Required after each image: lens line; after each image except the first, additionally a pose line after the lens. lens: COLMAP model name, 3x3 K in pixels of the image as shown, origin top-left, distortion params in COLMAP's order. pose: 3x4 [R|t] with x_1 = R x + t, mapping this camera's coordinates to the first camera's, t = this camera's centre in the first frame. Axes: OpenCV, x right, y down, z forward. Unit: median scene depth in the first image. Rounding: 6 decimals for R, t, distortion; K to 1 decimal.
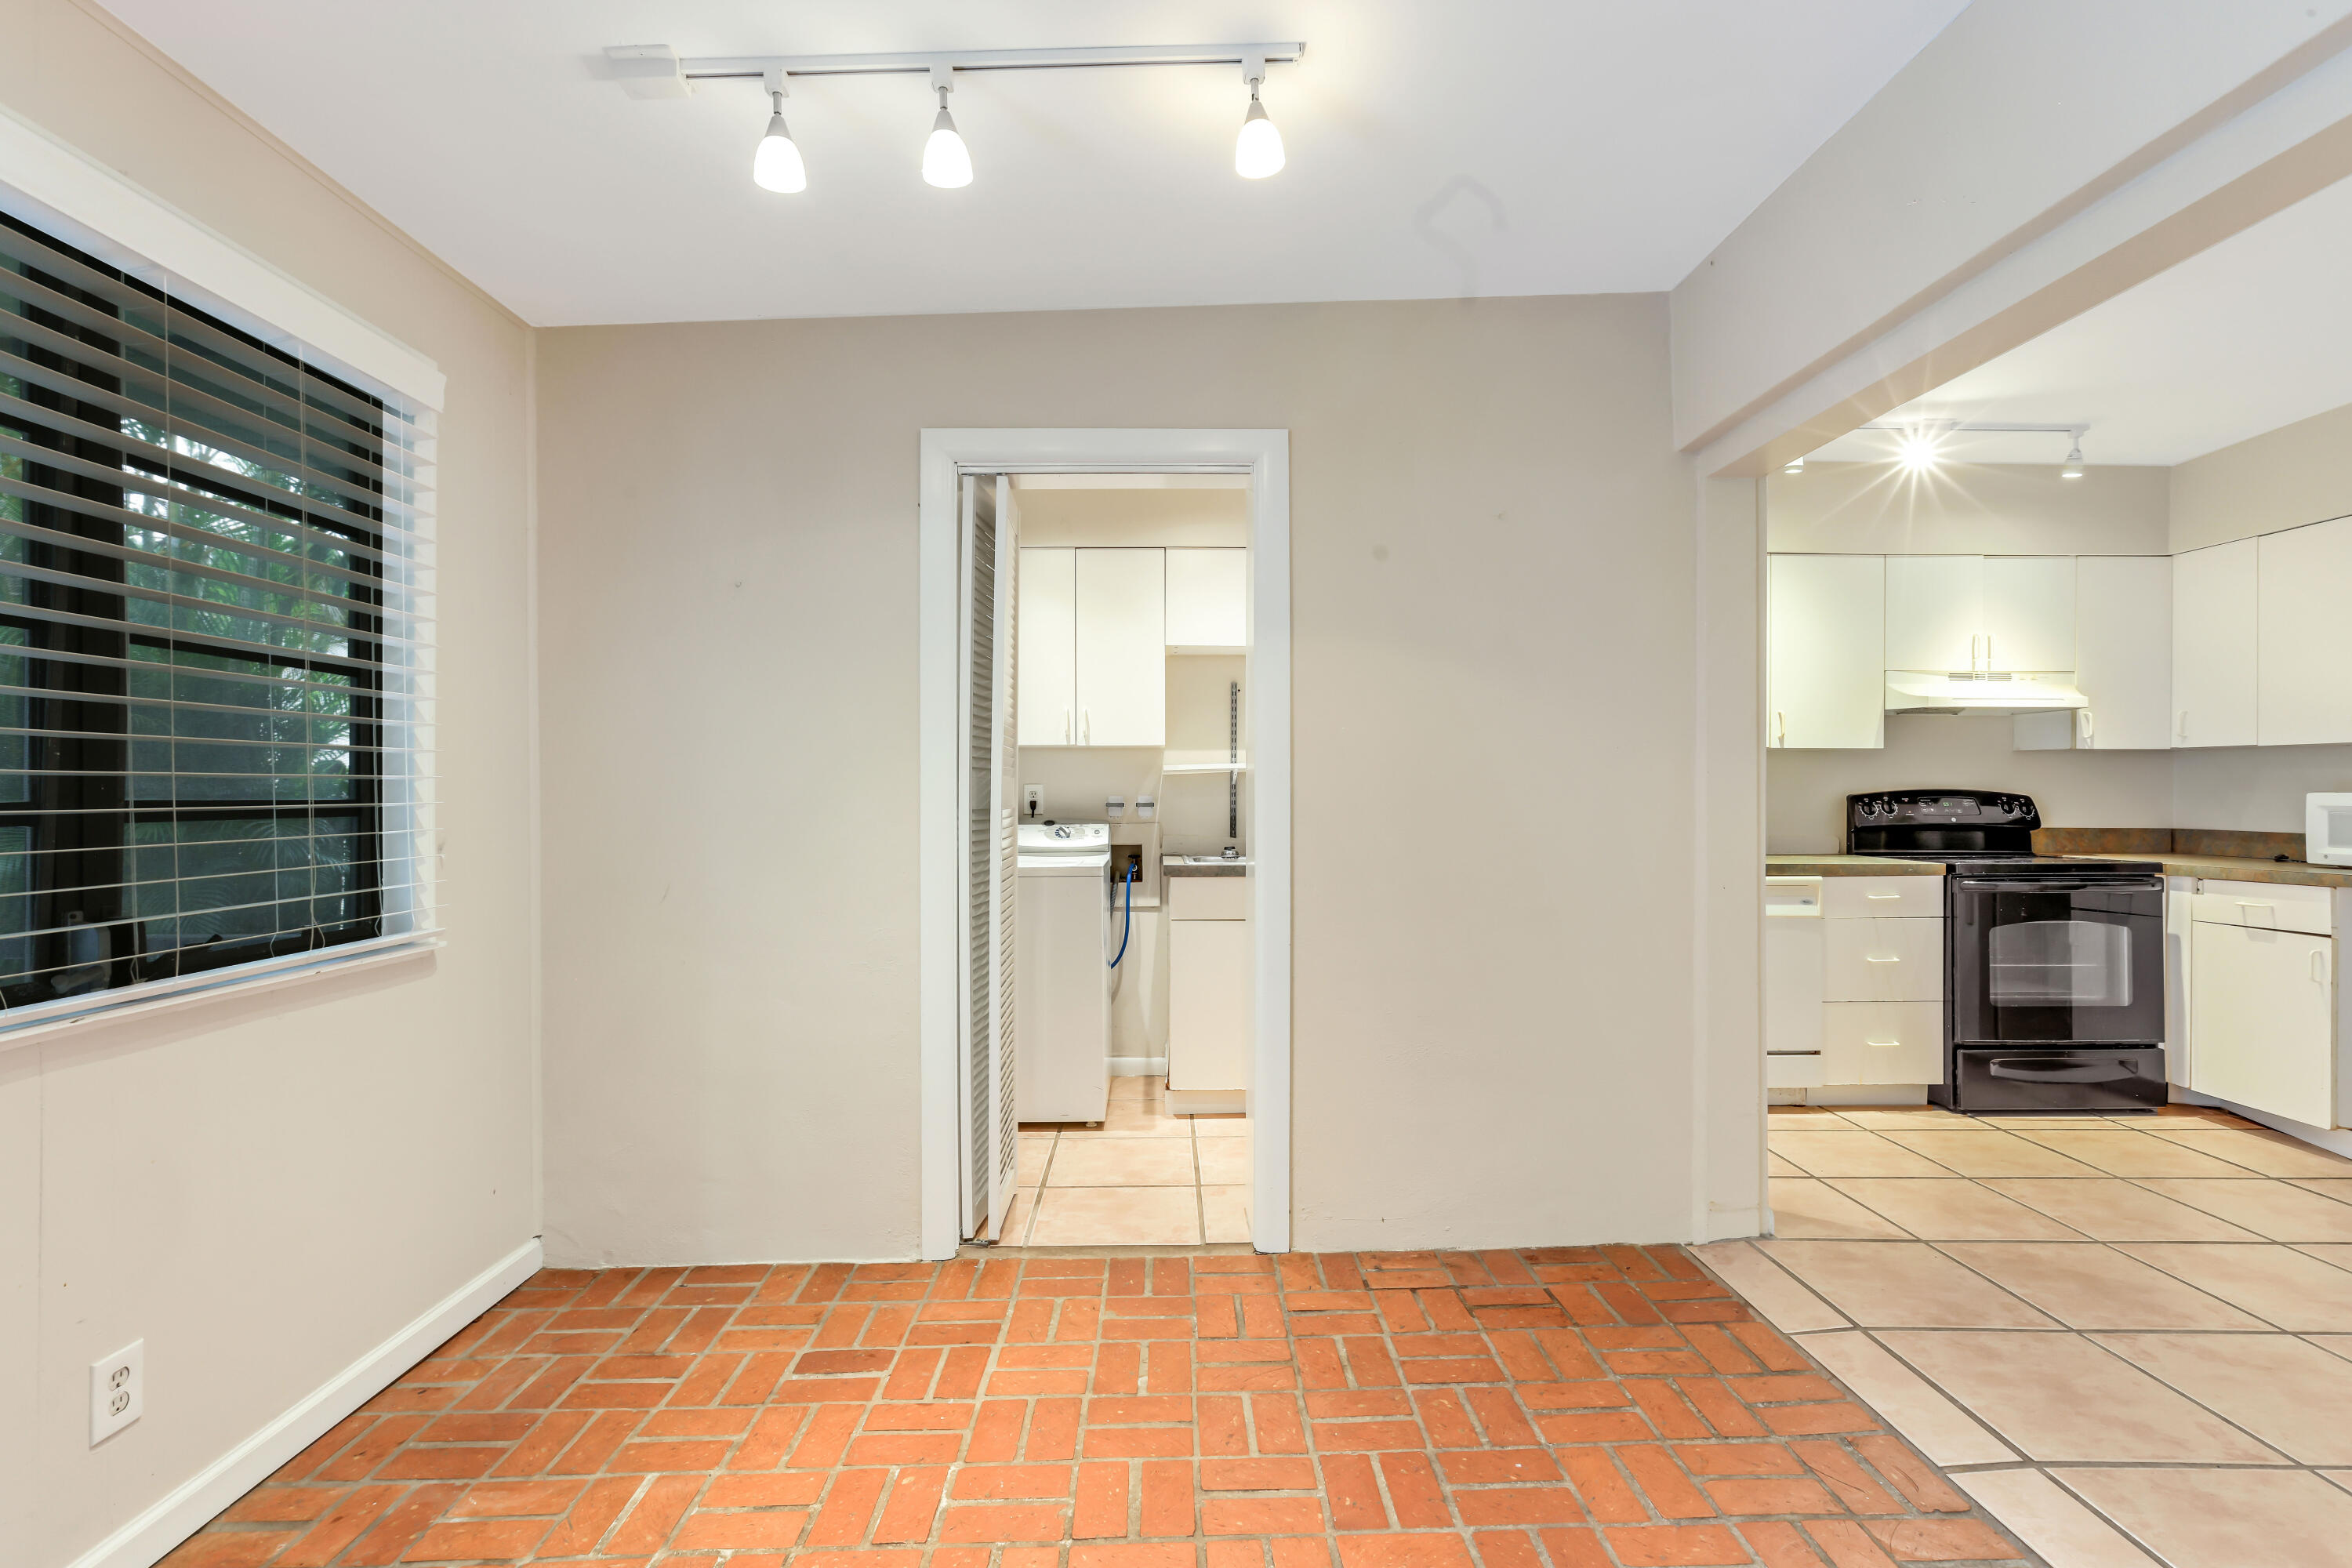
lens RADIAL K [[1098.1, 0, 1165.3], [0, 1098.1, 793.8], [0, 0, 1]] dist [-0.021639, 0.014019]
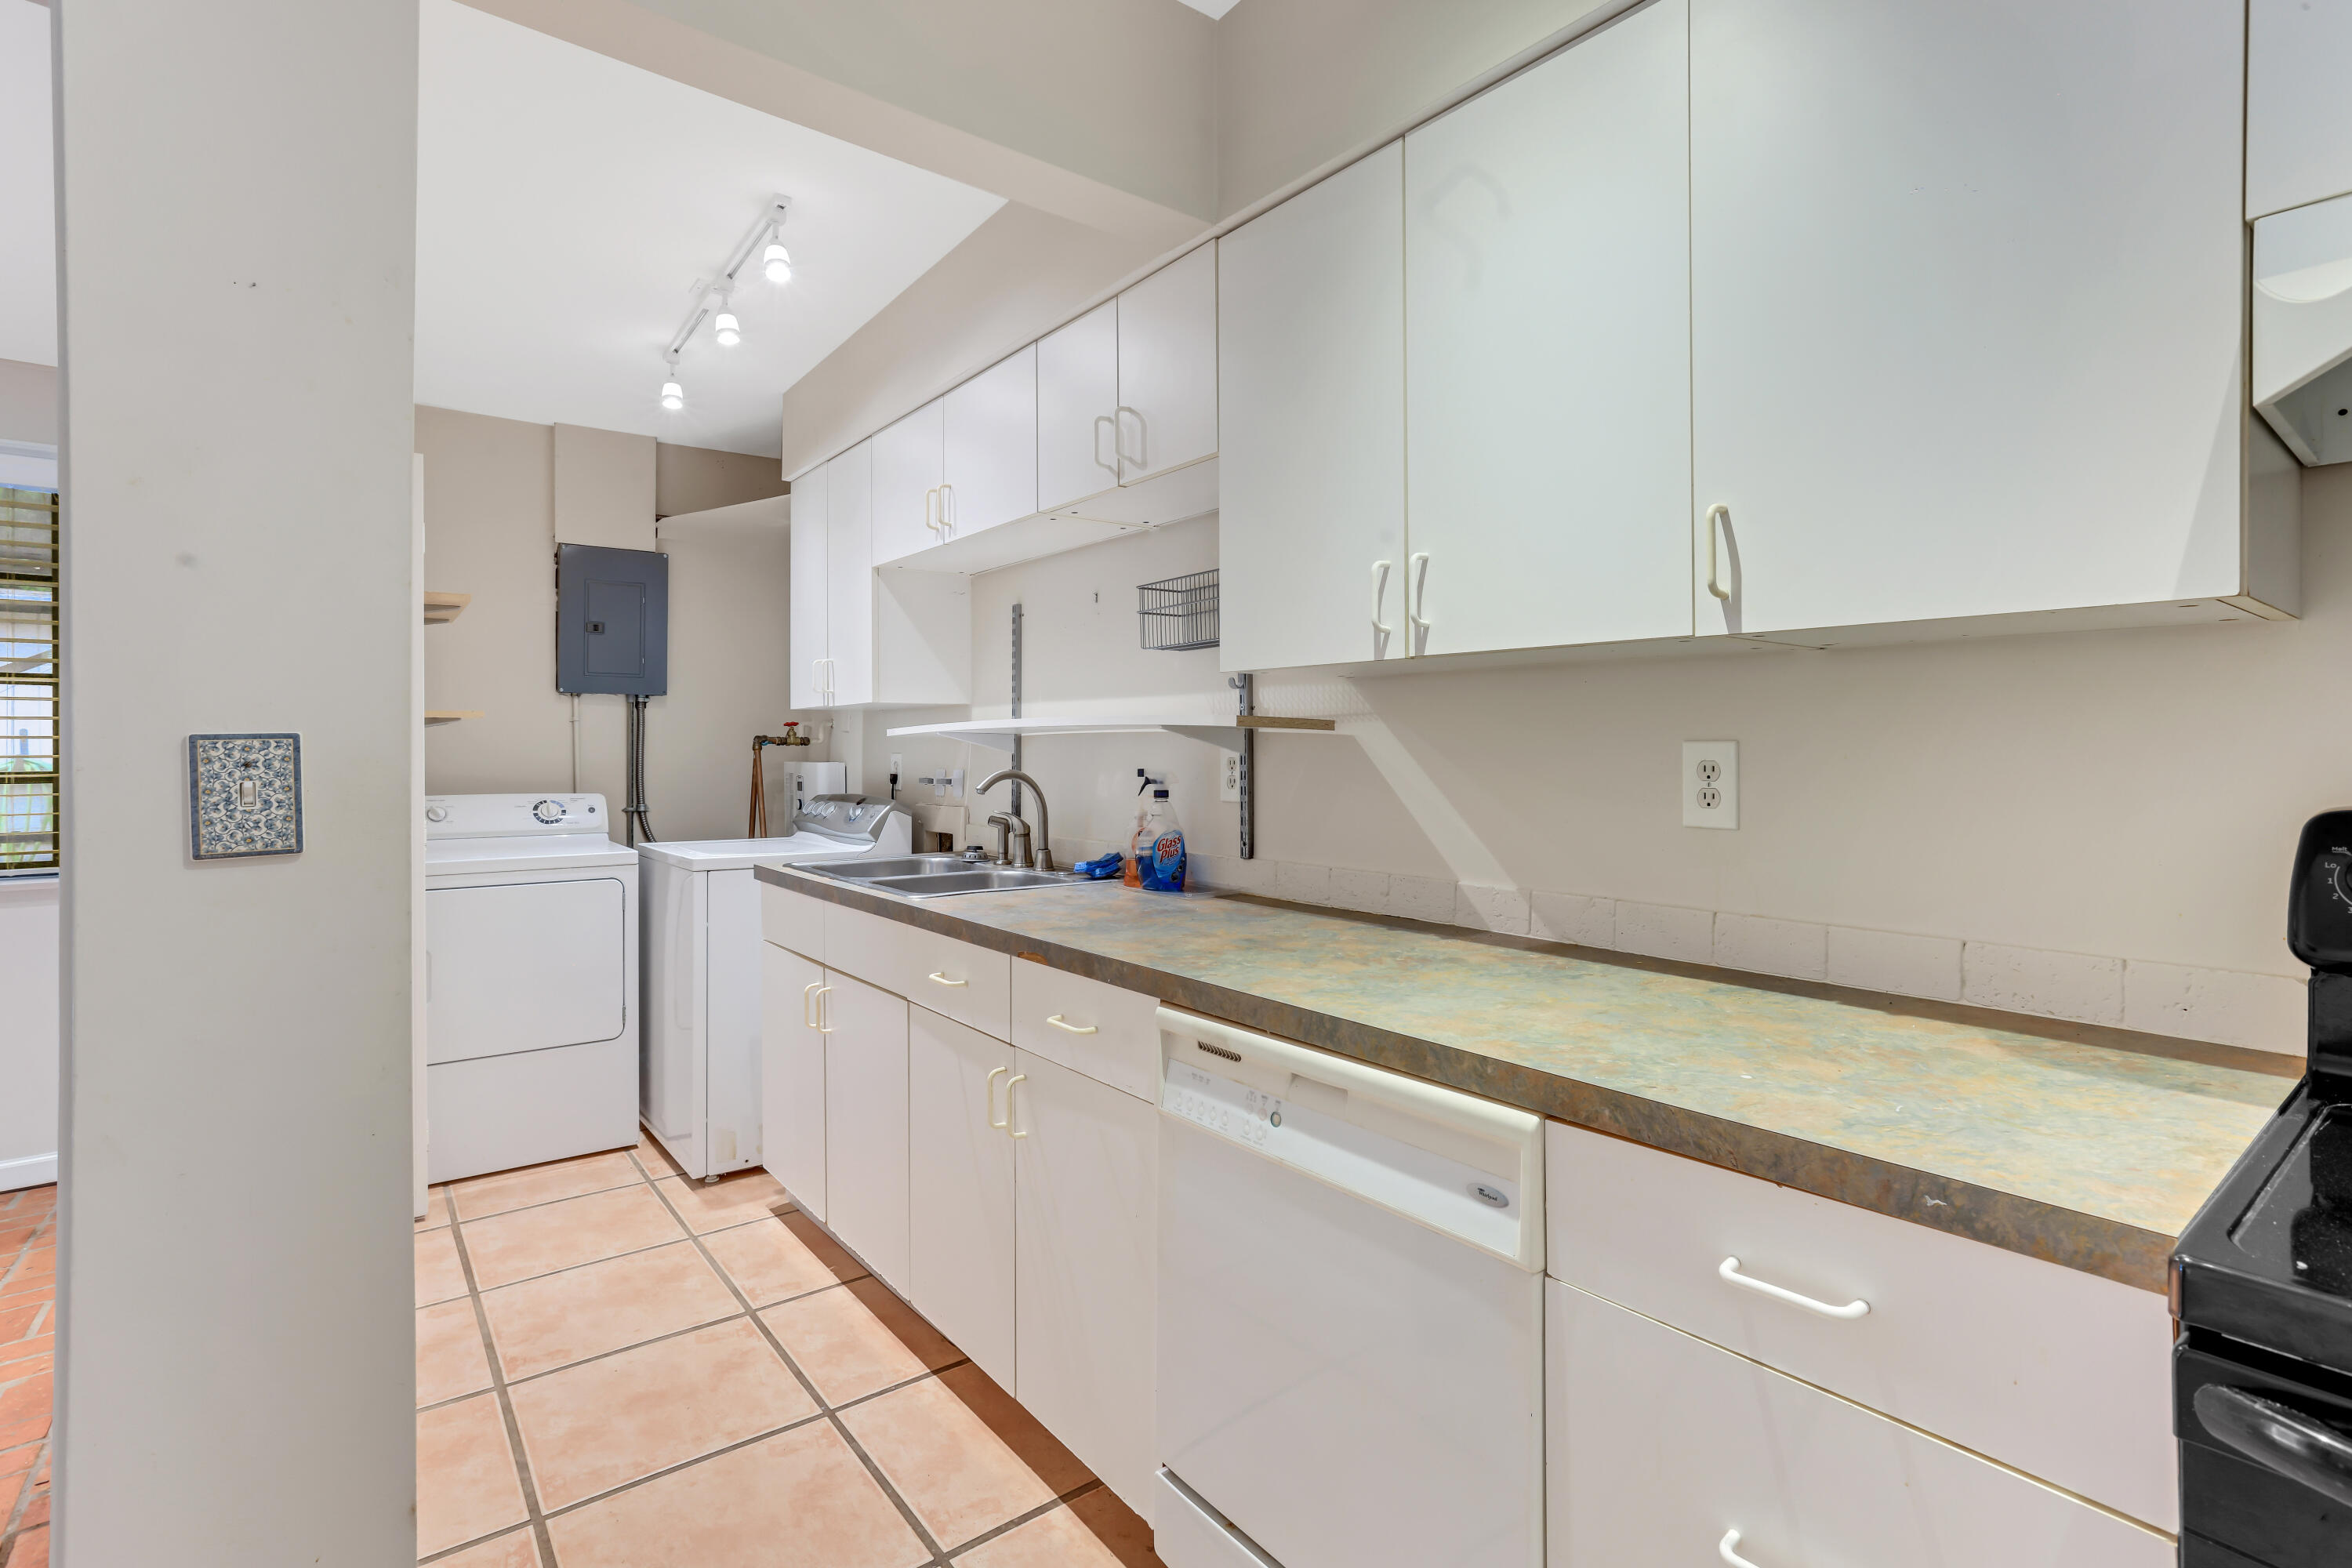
lens RADIAL K [[1098.1, 0, 1180.6], [0, 1098.1, 747.5], [0, 0, 1]] dist [-0.021639, 0.014019]
pose [[0.603916, -0.001497, -0.797046, 0.759758], [-0.000515, 0.999997, -0.002268, -0.013088], [0.797048, 0.001780, 0.603914, 0.772489]]
